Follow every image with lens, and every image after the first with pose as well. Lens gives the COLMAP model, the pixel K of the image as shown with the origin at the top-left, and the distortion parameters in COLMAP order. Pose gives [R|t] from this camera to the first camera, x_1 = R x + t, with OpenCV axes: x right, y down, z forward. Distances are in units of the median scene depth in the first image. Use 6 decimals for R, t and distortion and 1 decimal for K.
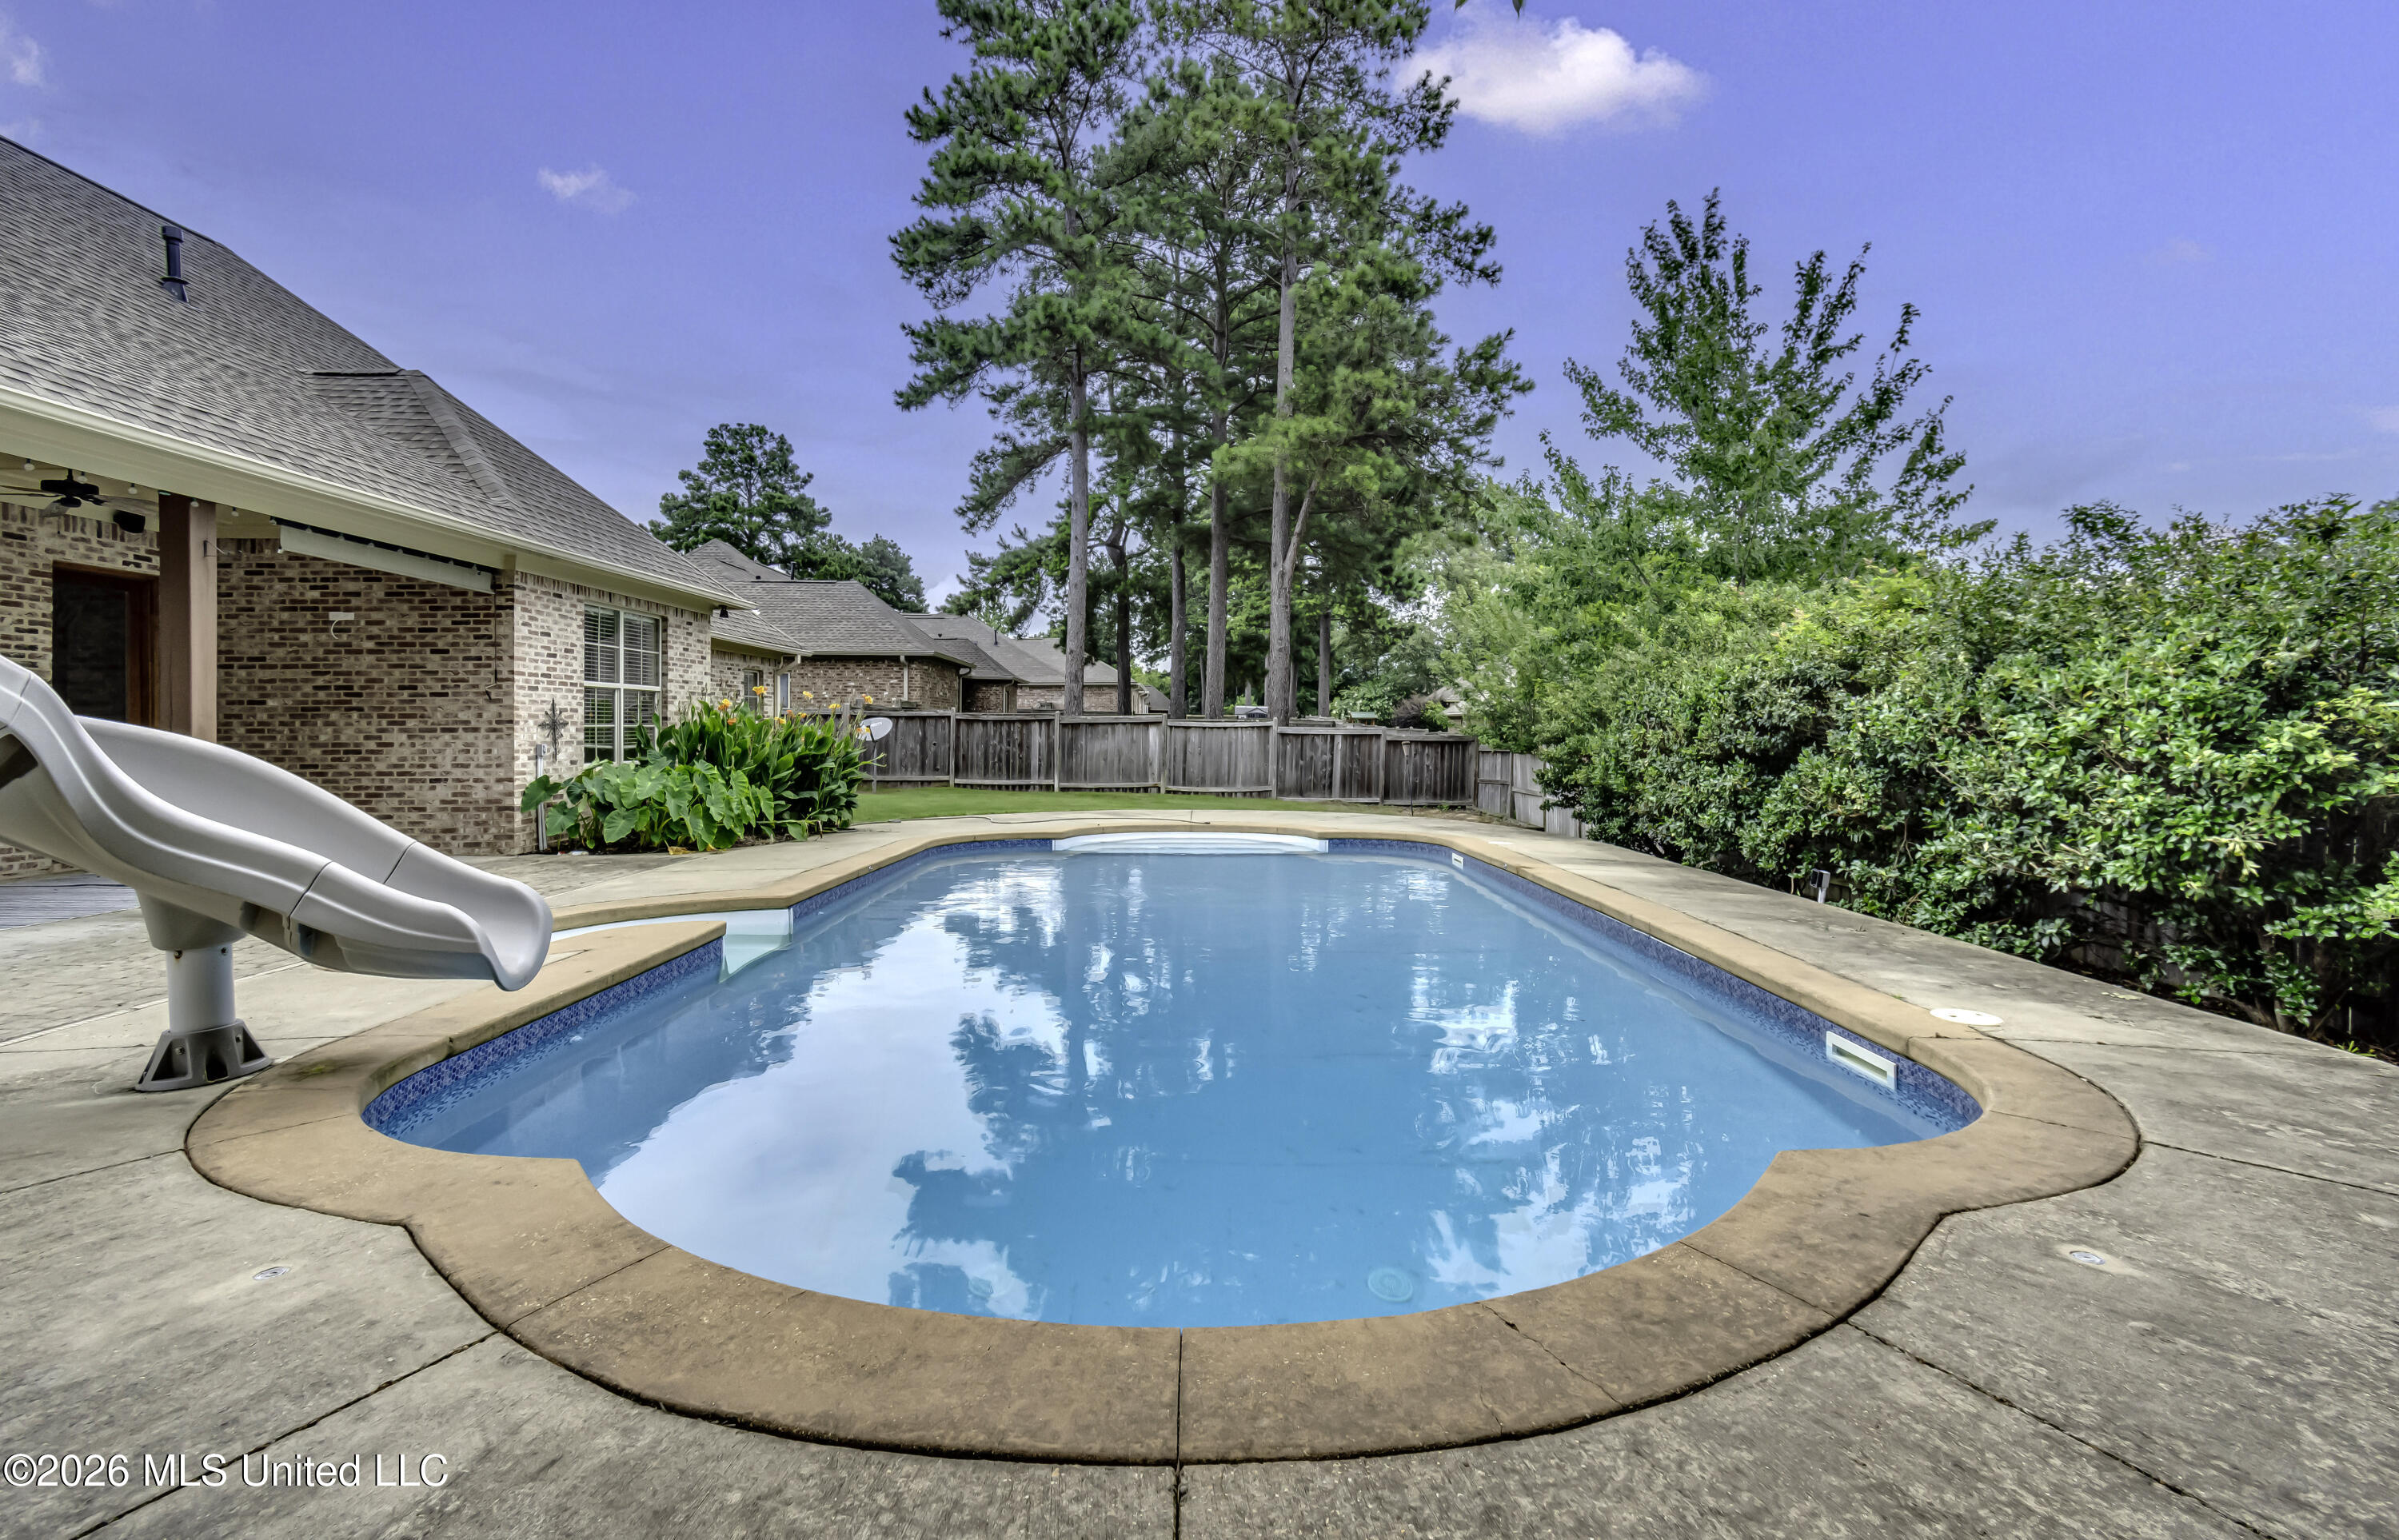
lens RADIAL K [[1079.7, 0, 1202.1], [0, 1079.7, 716.8], [0, 0, 1]] dist [0.002172, -0.000623]
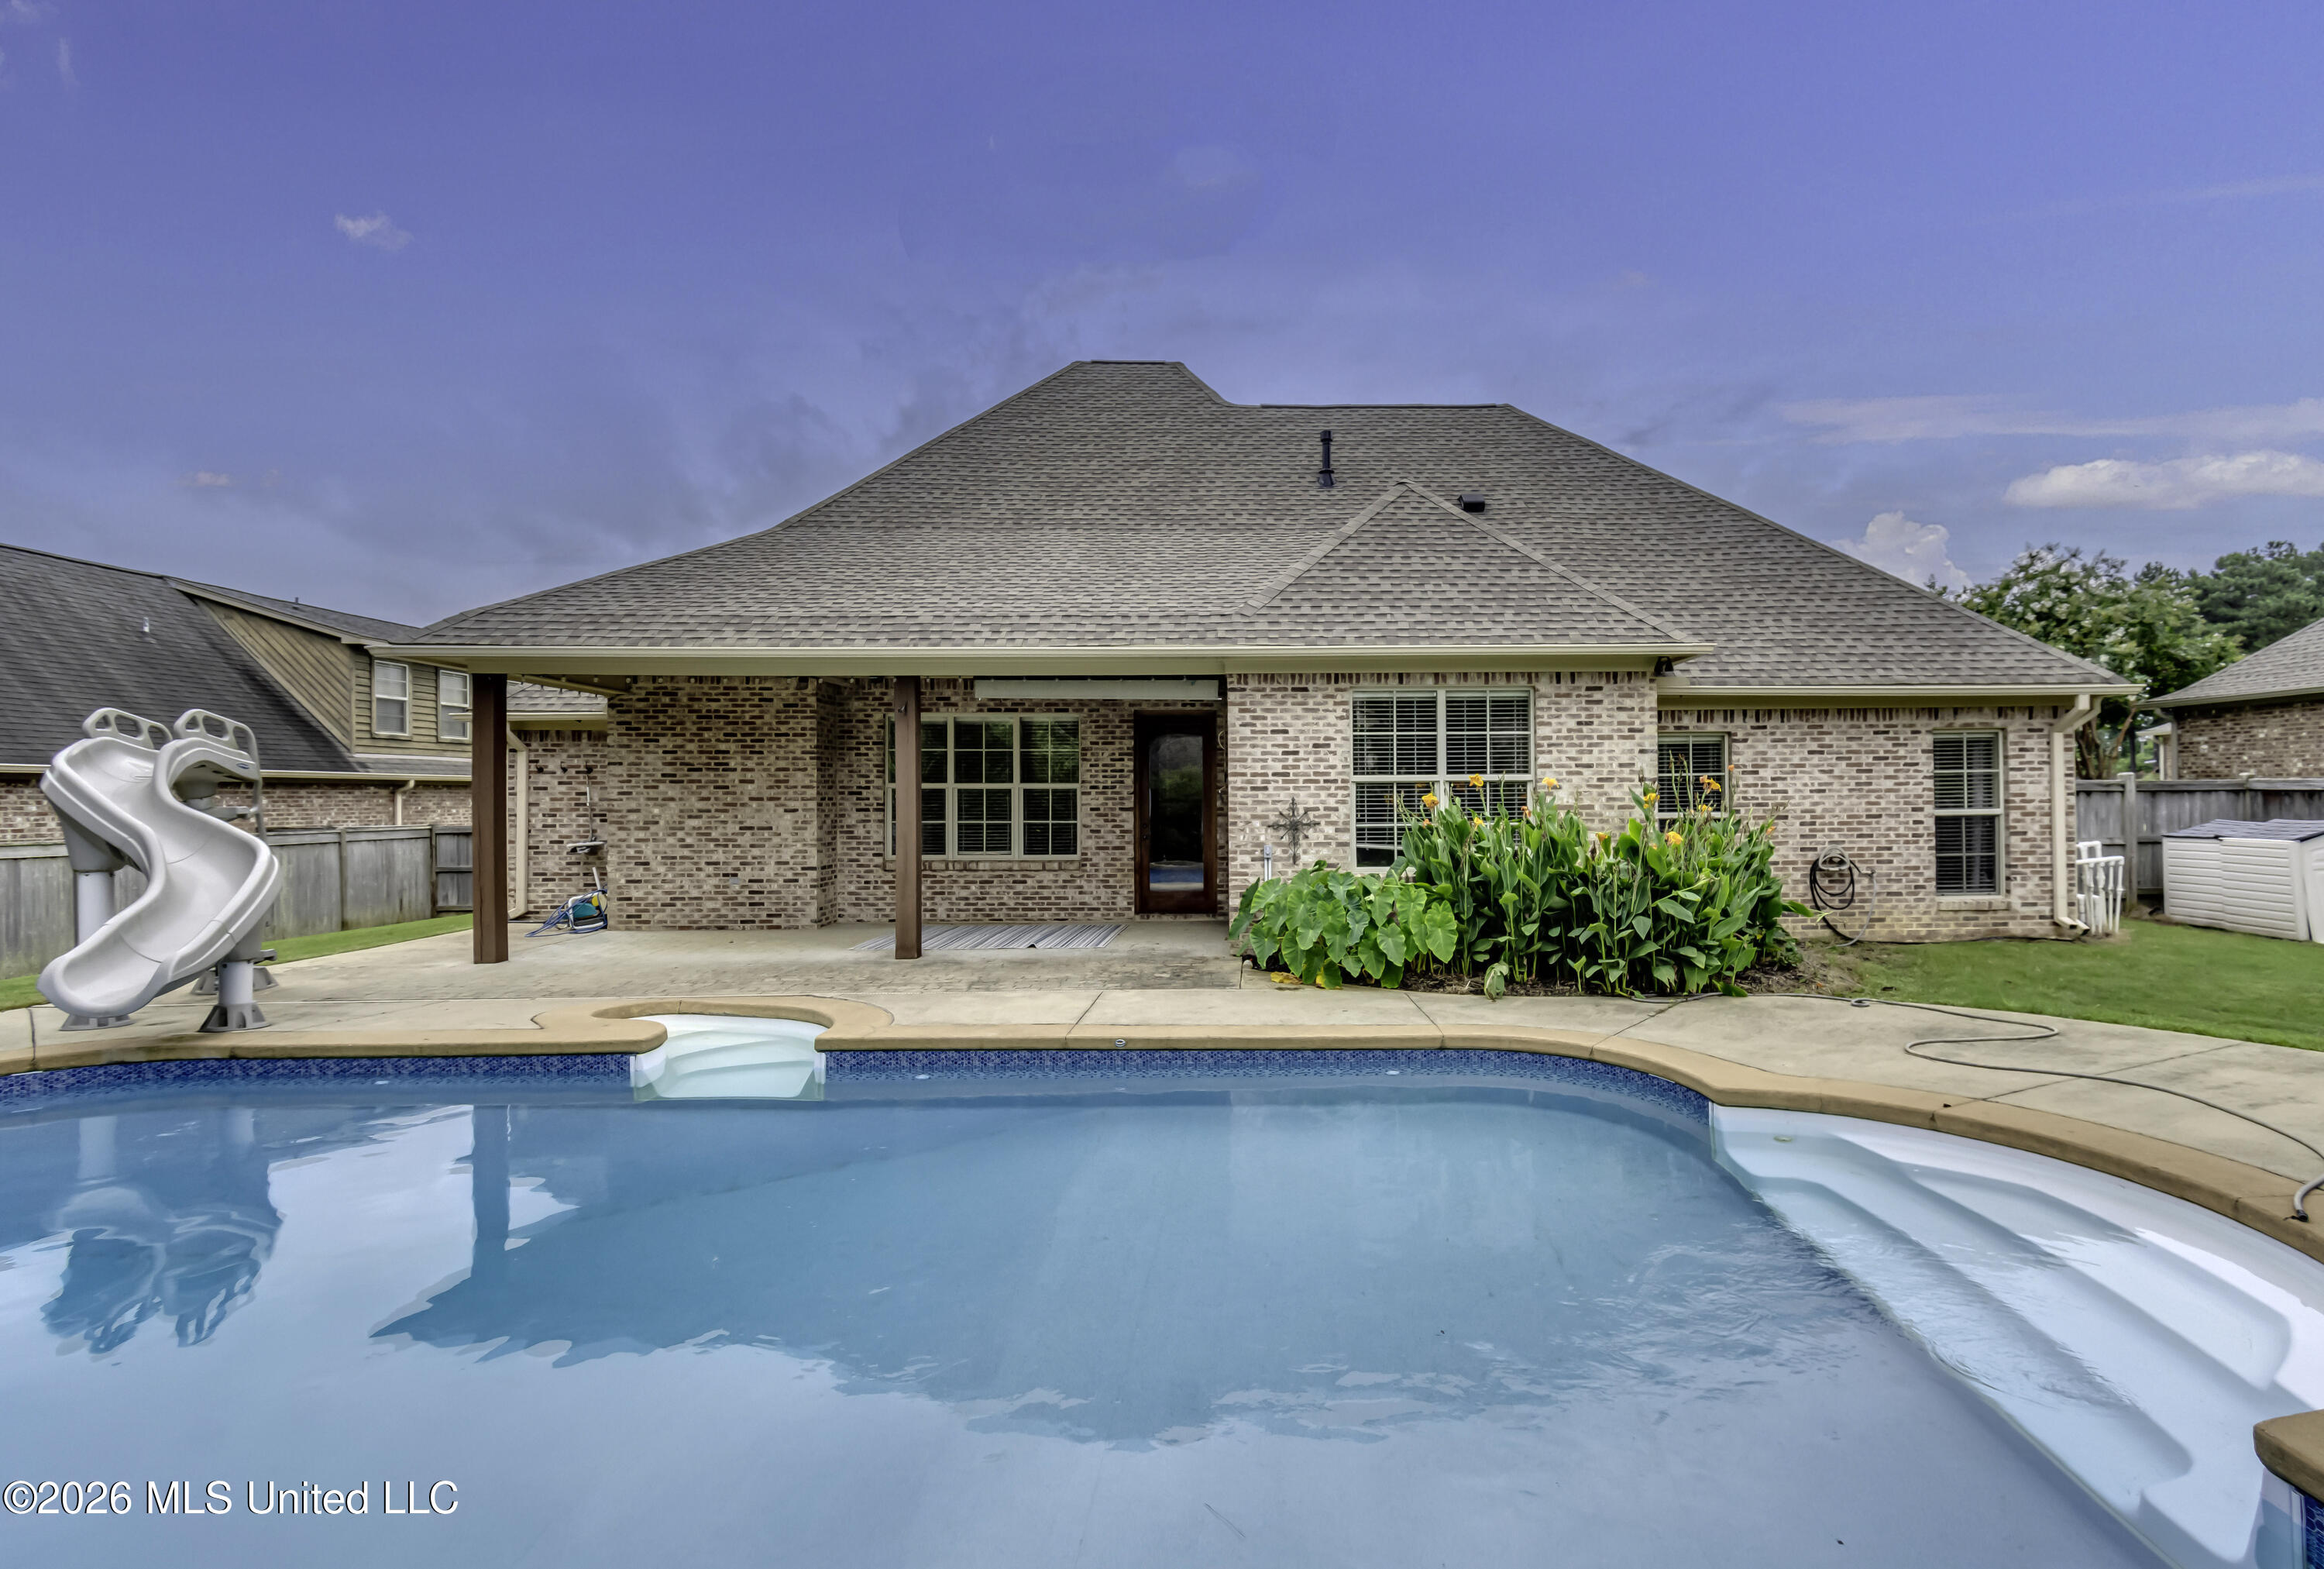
lens RADIAL K [[1101.0, 0, 1254.9], [0, 1101.0, 792.6], [0, 0, 1]] dist [0.000597, -0.000173]
pose [[0.011032, -0.007636, -0.999910, 0.319224], [0.018257, 0.999806, -0.007434, -0.012762], [0.999772, -0.018174, 0.011169, 0.816817]]
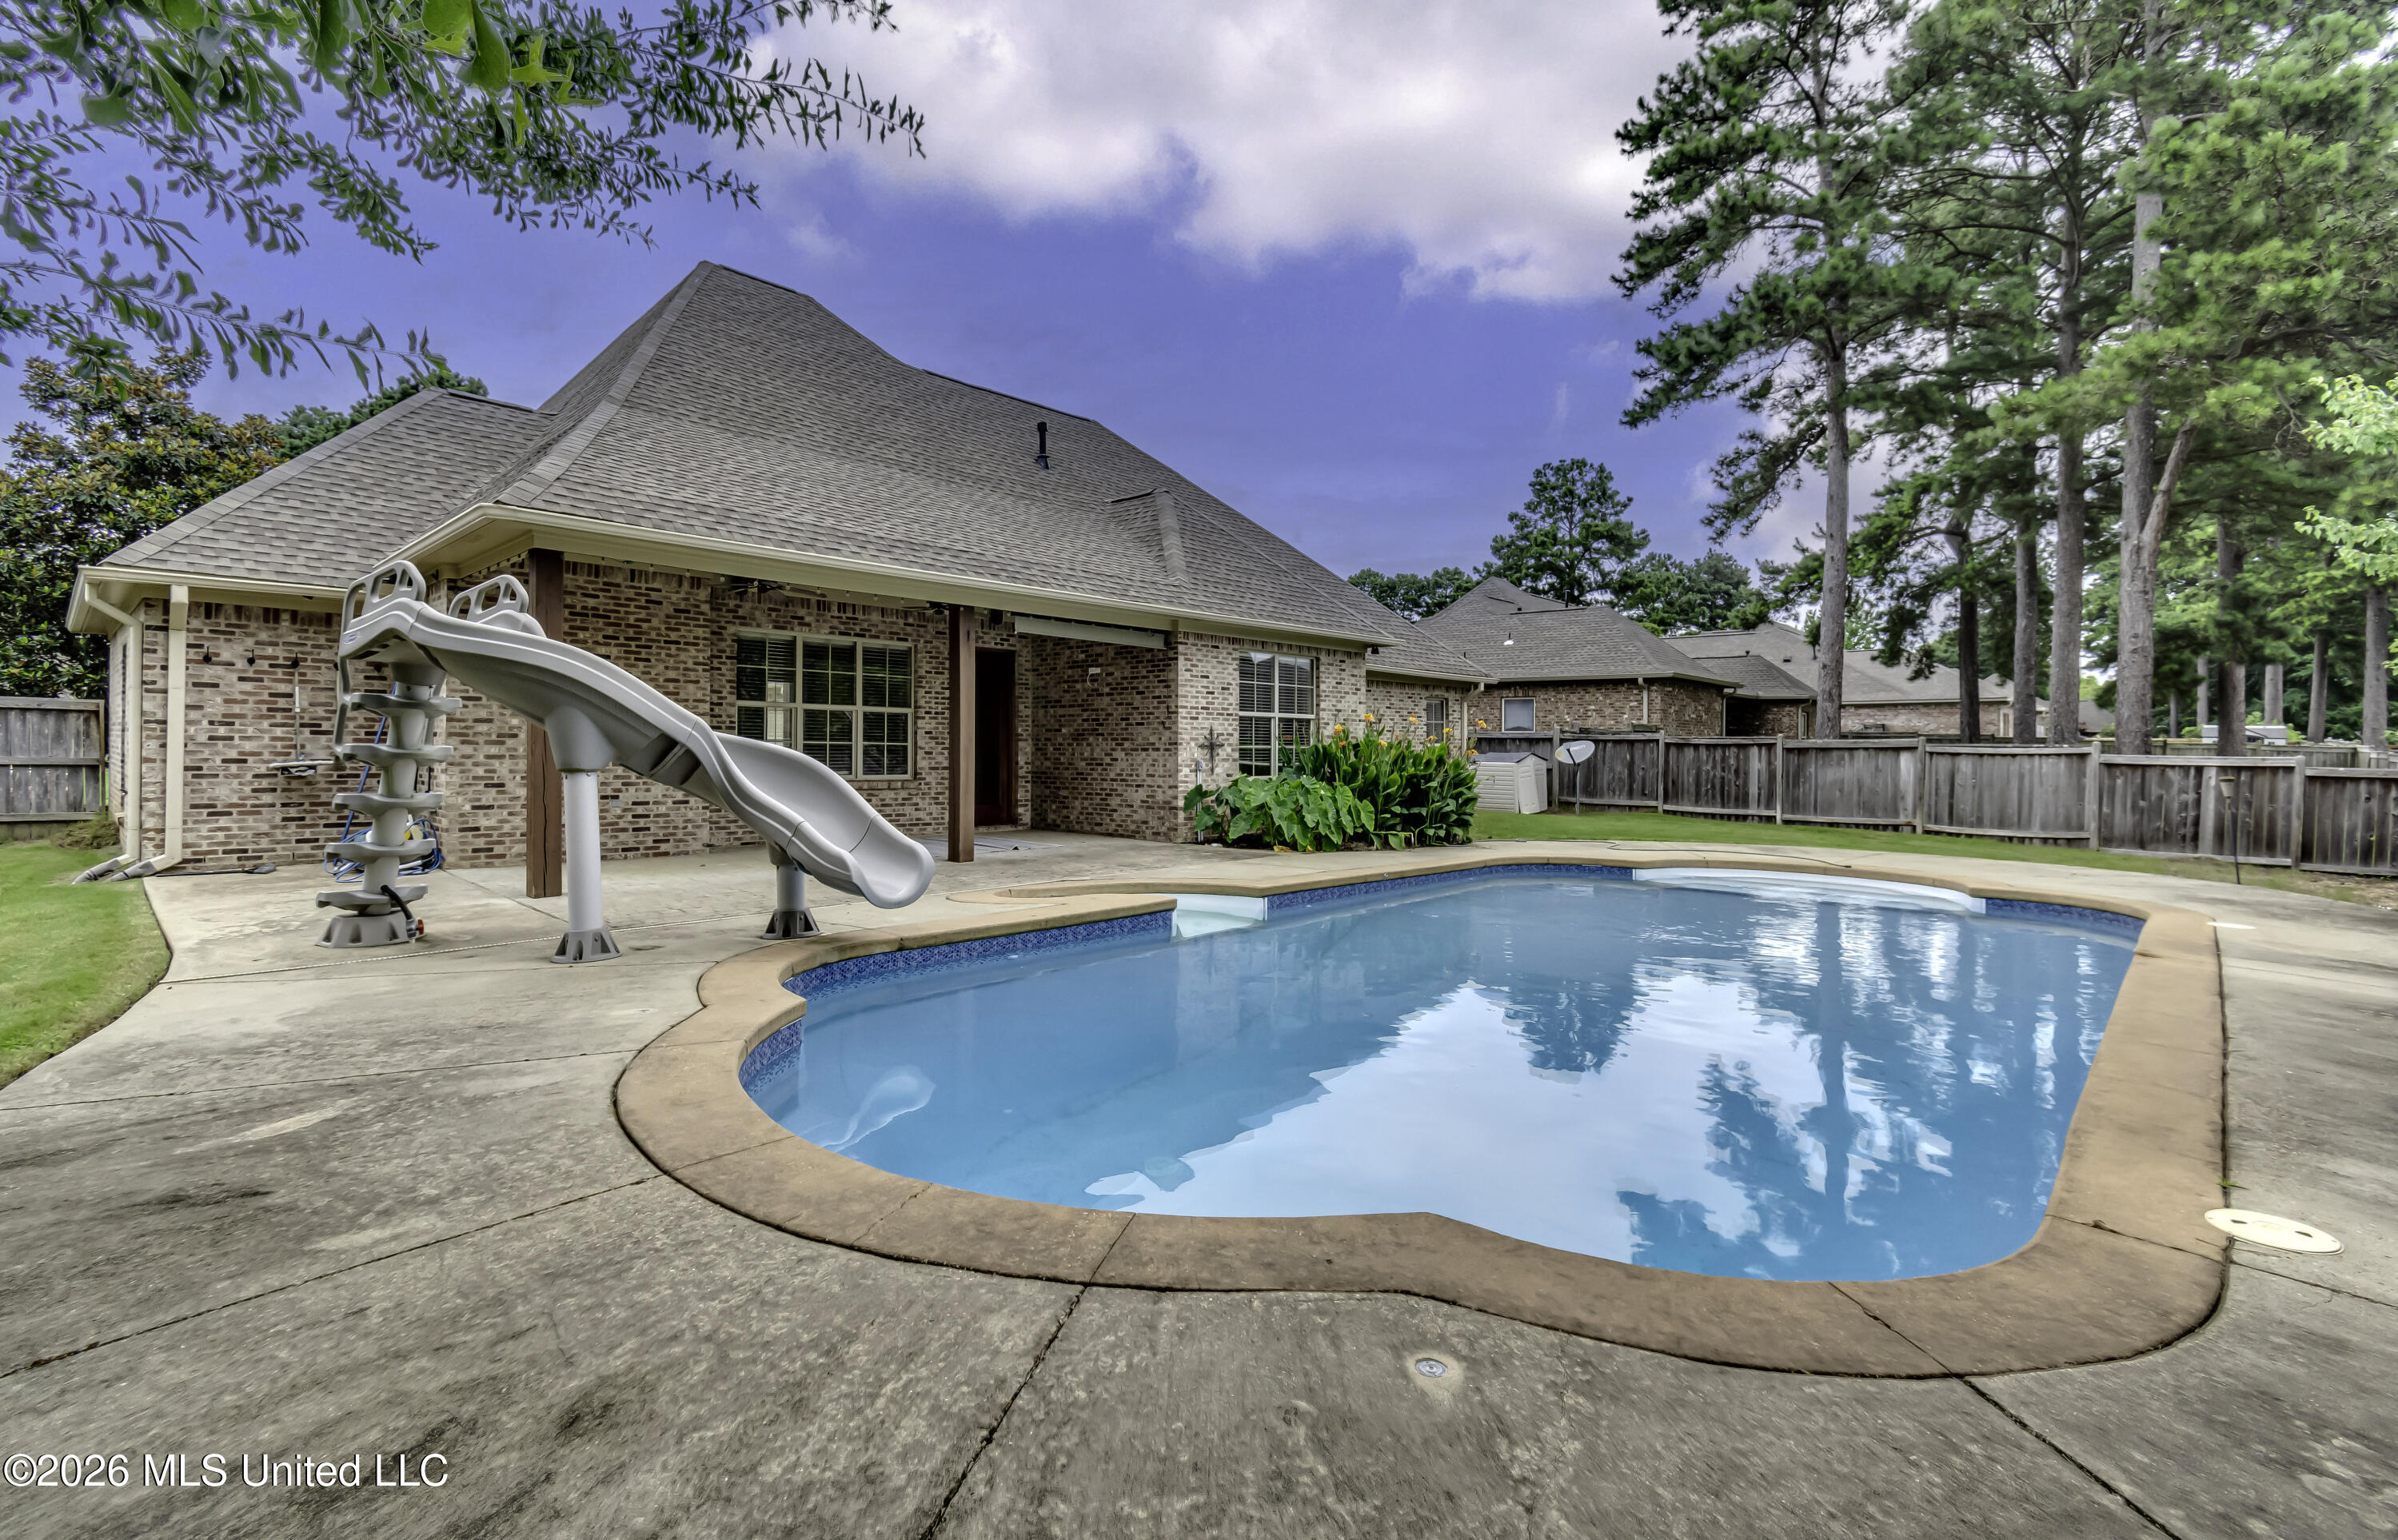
lens RADIAL K [[1072.3, 0, 1201.4], [0, 1072.3, 733.7], [0, 0, 1]] dist [0.002637, -0.000151]
pose [[0.723960, -0.002679, -0.689837, 0.242744], [-0.001357, 0.999985, -0.005308, -0.000557], [0.689840, 0.004779, 0.723946, 0.046970]]
